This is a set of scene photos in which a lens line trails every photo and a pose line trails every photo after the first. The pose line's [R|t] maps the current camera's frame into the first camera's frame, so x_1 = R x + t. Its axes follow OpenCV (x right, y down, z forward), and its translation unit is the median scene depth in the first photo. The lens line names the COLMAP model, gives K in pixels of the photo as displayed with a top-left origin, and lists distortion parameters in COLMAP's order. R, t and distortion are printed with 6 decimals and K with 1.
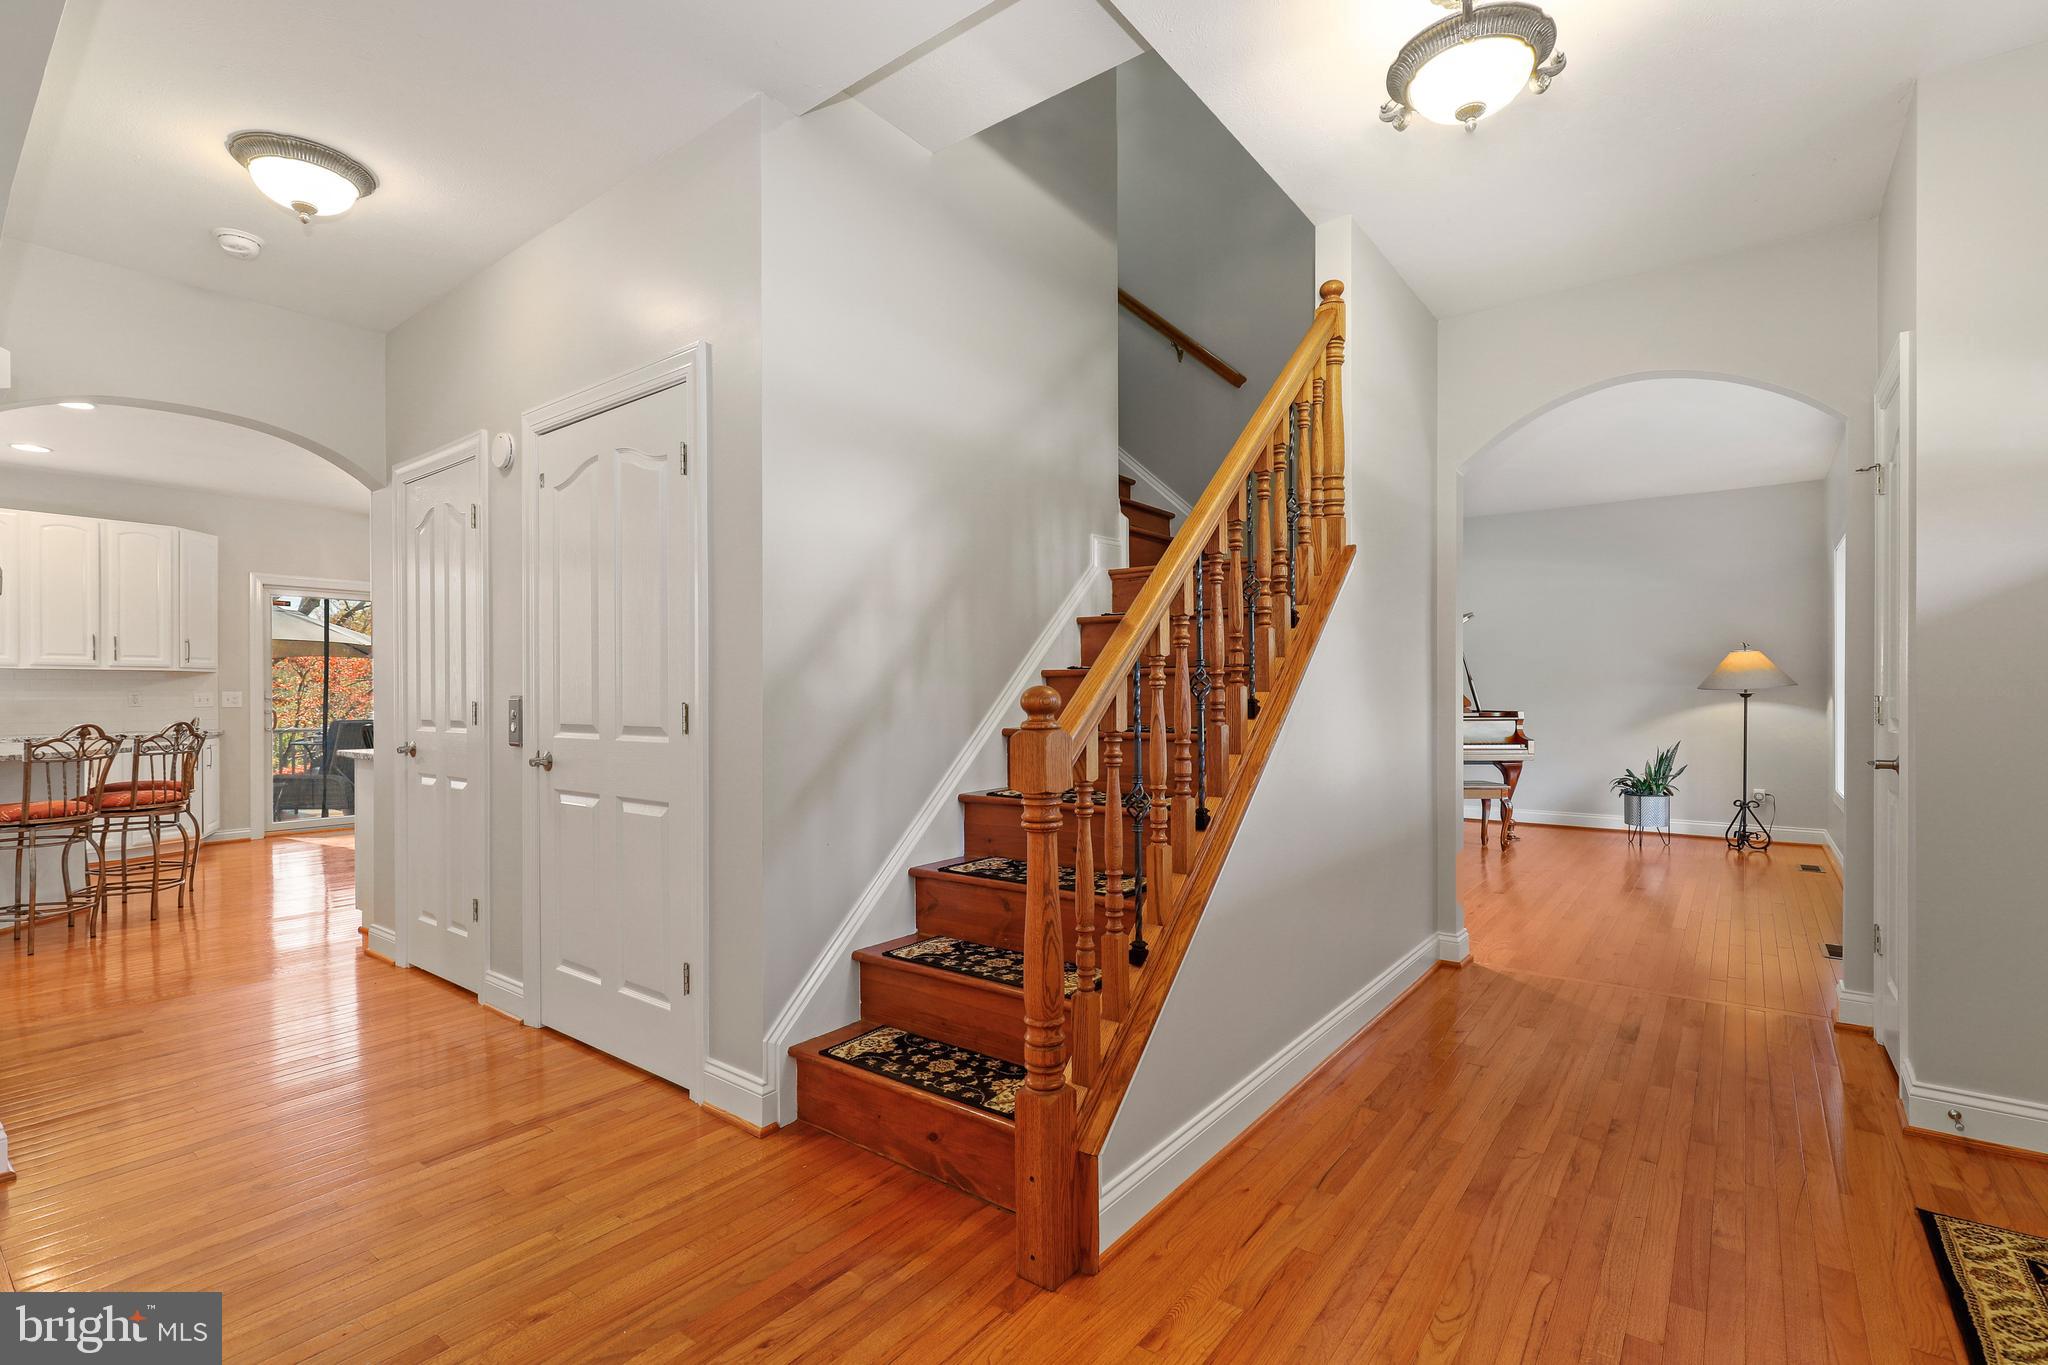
lens RADIAL K [[936.7, 0, 1021.9], [0, 936.7, 700.0], [0, 0, 1]] dist [-0.001101, 0.000865]
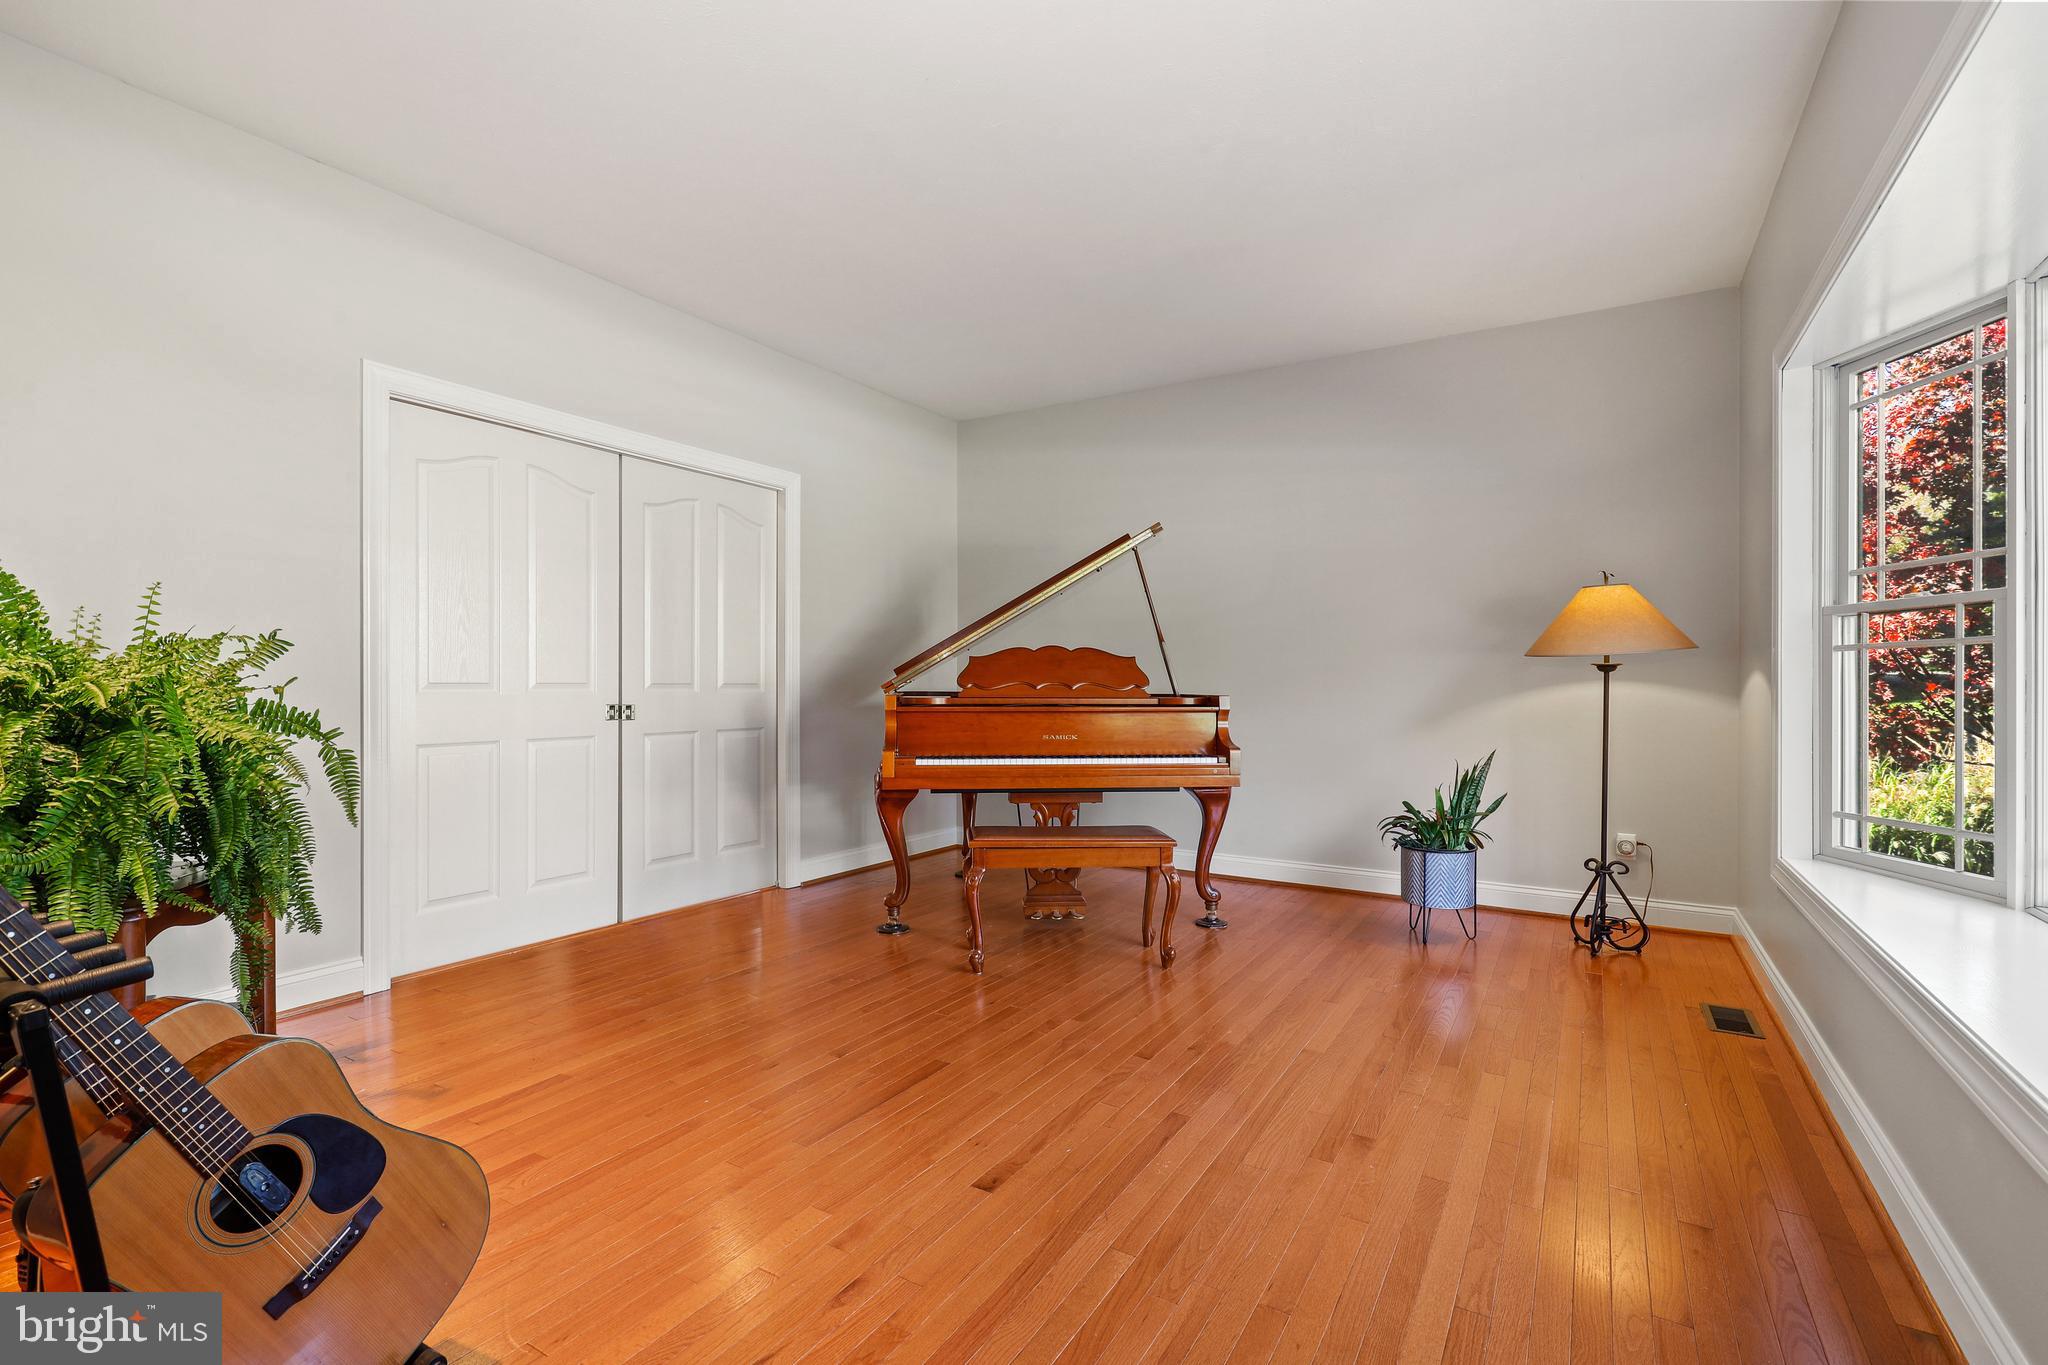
lens RADIAL K [[936.7, 0, 1017.5], [0, 936.7, 682.2], [0, 0, 1]] dist [-0.001101, 0.000865]
pose [[0.995043, 0.003214, 0.099389, 0.366460], [-0.003704, 0.999982, 0.004753, 0.001690], [-0.099372, -0.005097, 0.995037, 0.477194]]
